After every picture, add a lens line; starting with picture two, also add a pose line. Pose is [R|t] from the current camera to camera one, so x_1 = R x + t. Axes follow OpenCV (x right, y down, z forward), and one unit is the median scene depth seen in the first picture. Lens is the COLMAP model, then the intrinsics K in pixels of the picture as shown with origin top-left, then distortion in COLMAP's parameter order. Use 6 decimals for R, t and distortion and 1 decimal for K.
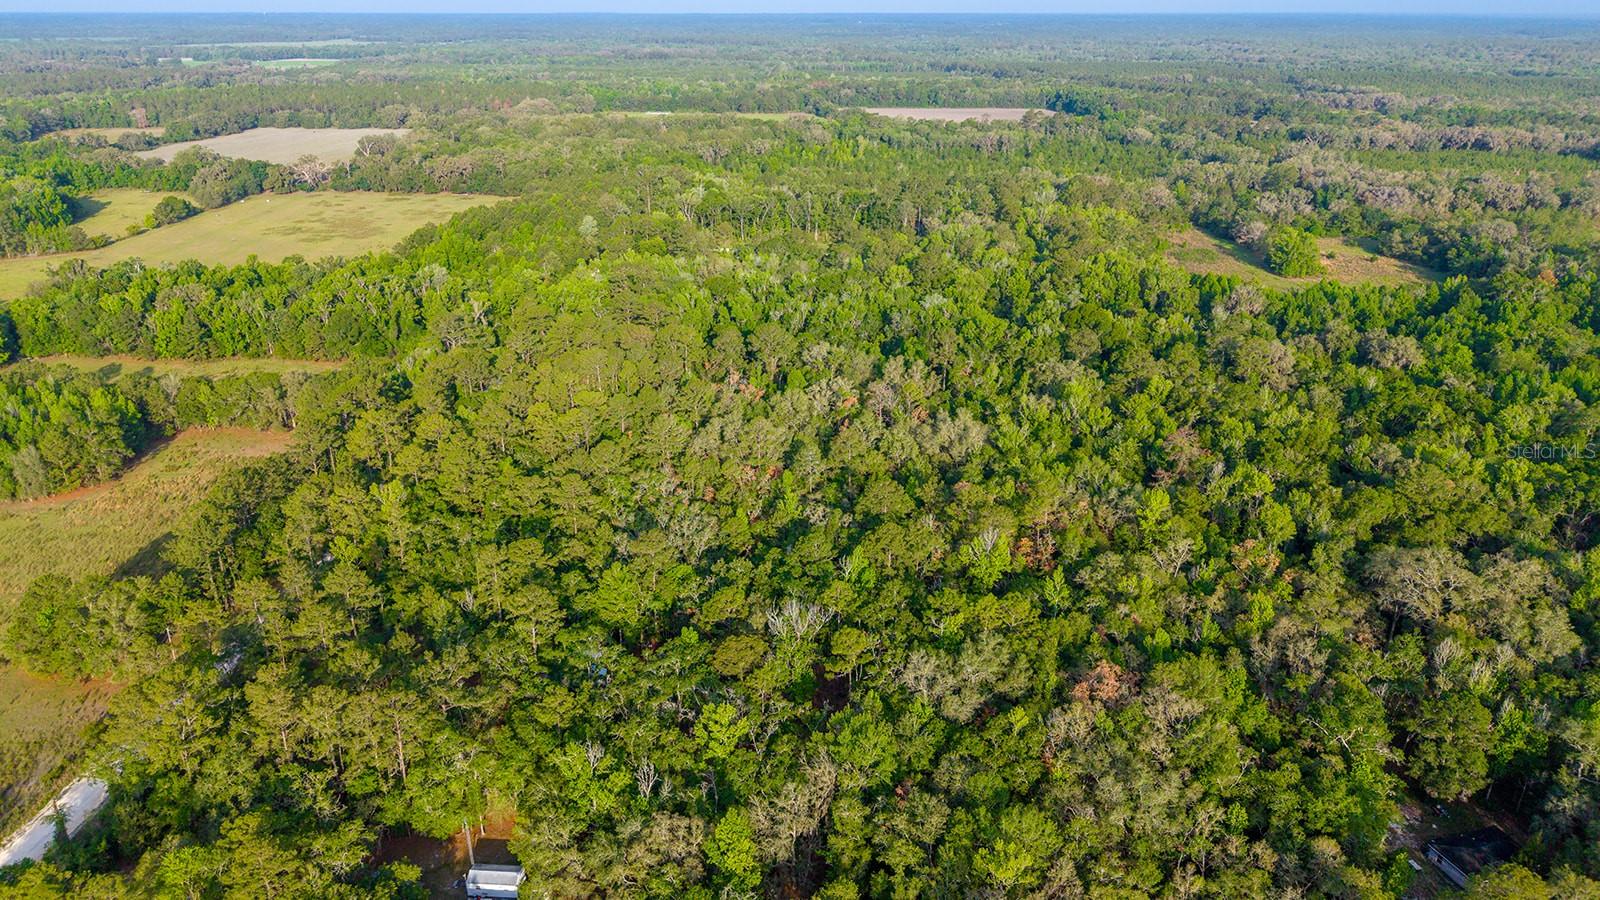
lens RADIAL K [[1071.2, 0, 798.3], [0, 1071.2, 446.9], [0, 0, 1]] dist [0.016741, -0.014204]
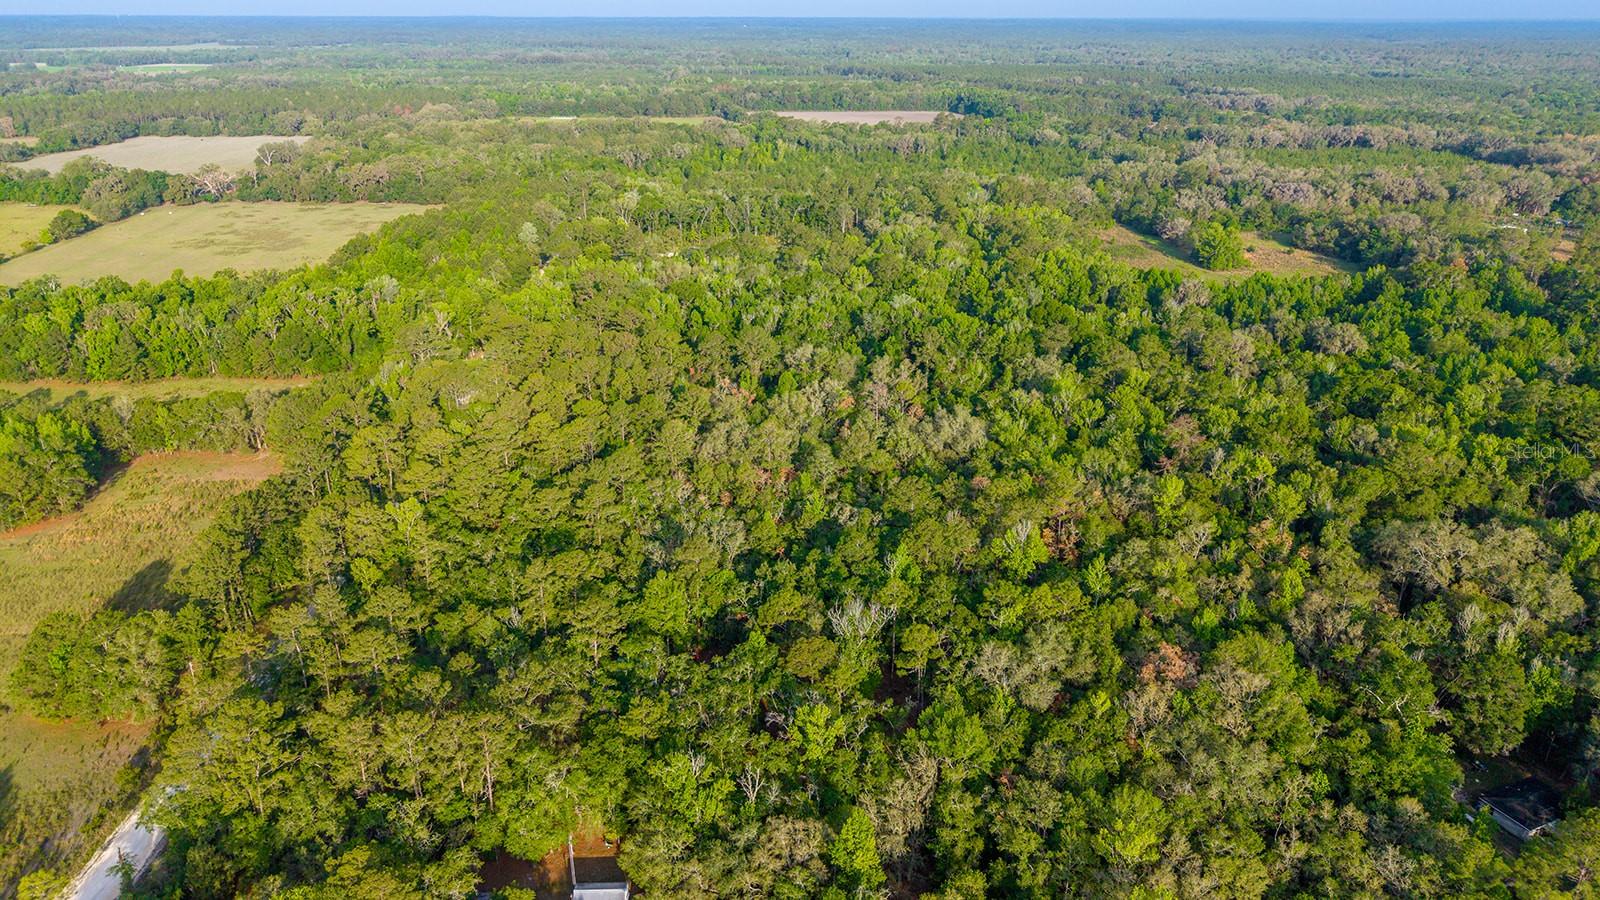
lens RADIAL K [[1071.2, 0, 798.2], [0, 1071.2, 447.5], [0, 0, 1]] dist [0.016741, -0.014204]
pose [[0.994690, -0.036807, 0.096107, -0.068523], [0.037069, 0.999312, -0.000946, -0.000281], [-0.096007, 0.004504, 0.995371, 0.001611]]
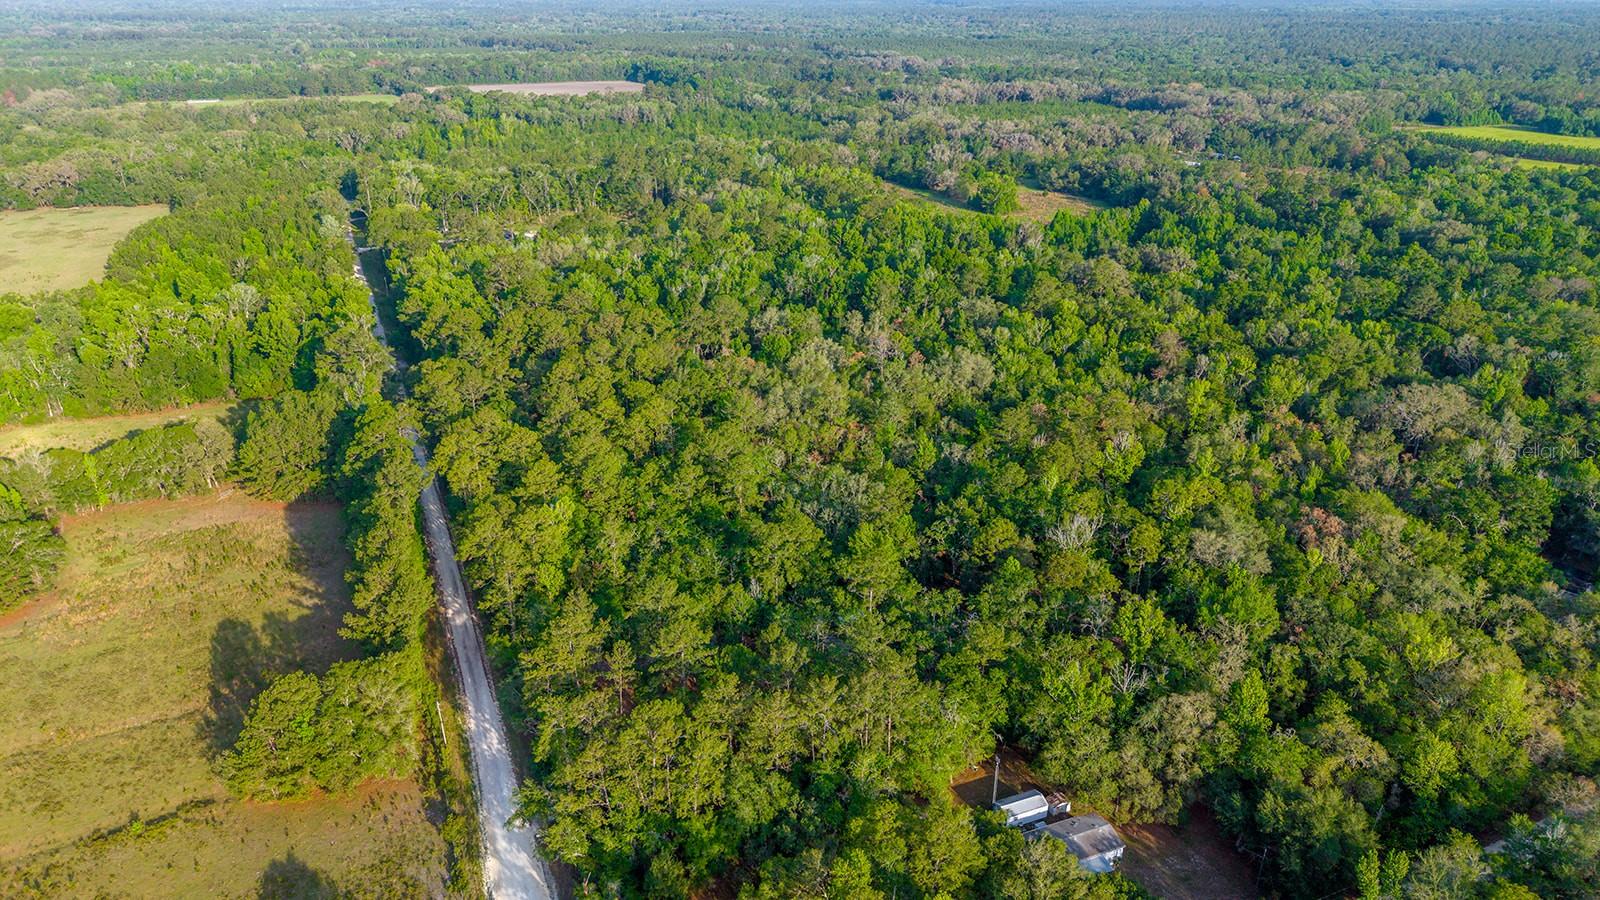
lens RADIAL K [[1071.2, 0, 797.5], [0, 1071.2, 454.3], [0, 0, 1]] dist [0.016741, -0.014204]
pose [[0.896501, -0.178752, 0.405380, -0.321217], [0.167449, 0.983833, 0.063505, -0.017012], [-0.410178, 0.010948, 0.911940, 0.045653]]
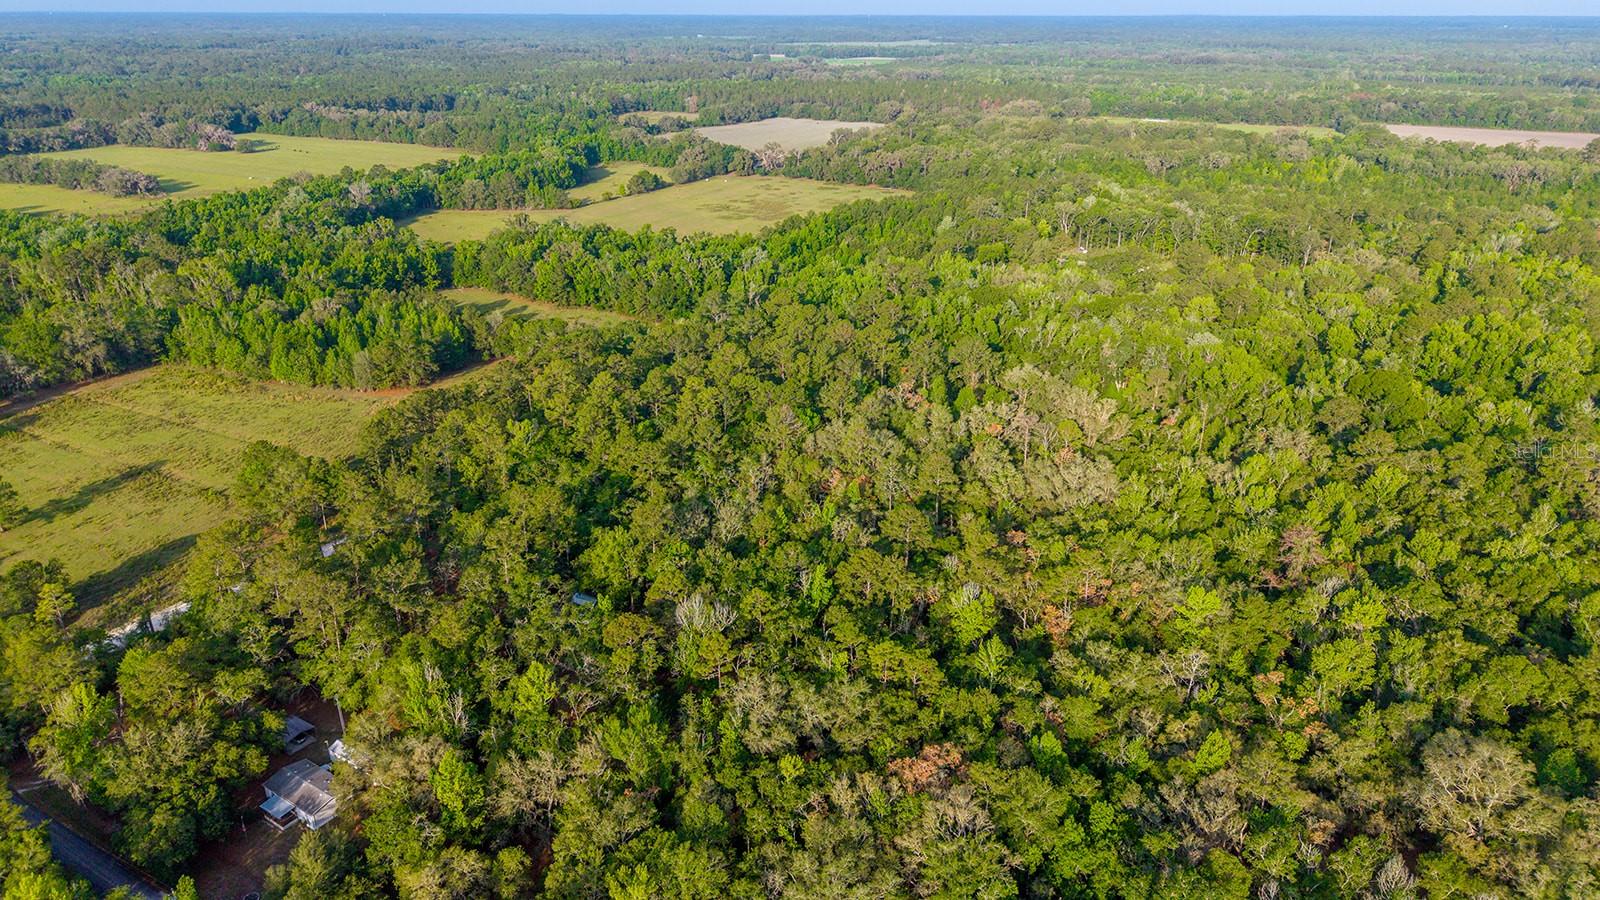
lens RADIAL K [[1071.2, 0, 800.9], [0, 1071.2, 448.8], [0, 0, 1]] dist [0.016741, -0.014204]
pose [[0.875142, 0.183938, -0.447542, 0.230114], [-0.184150, 0.981936, 0.043477, -0.024491], [0.447455, 0.044367, 0.893205, 0.060539]]
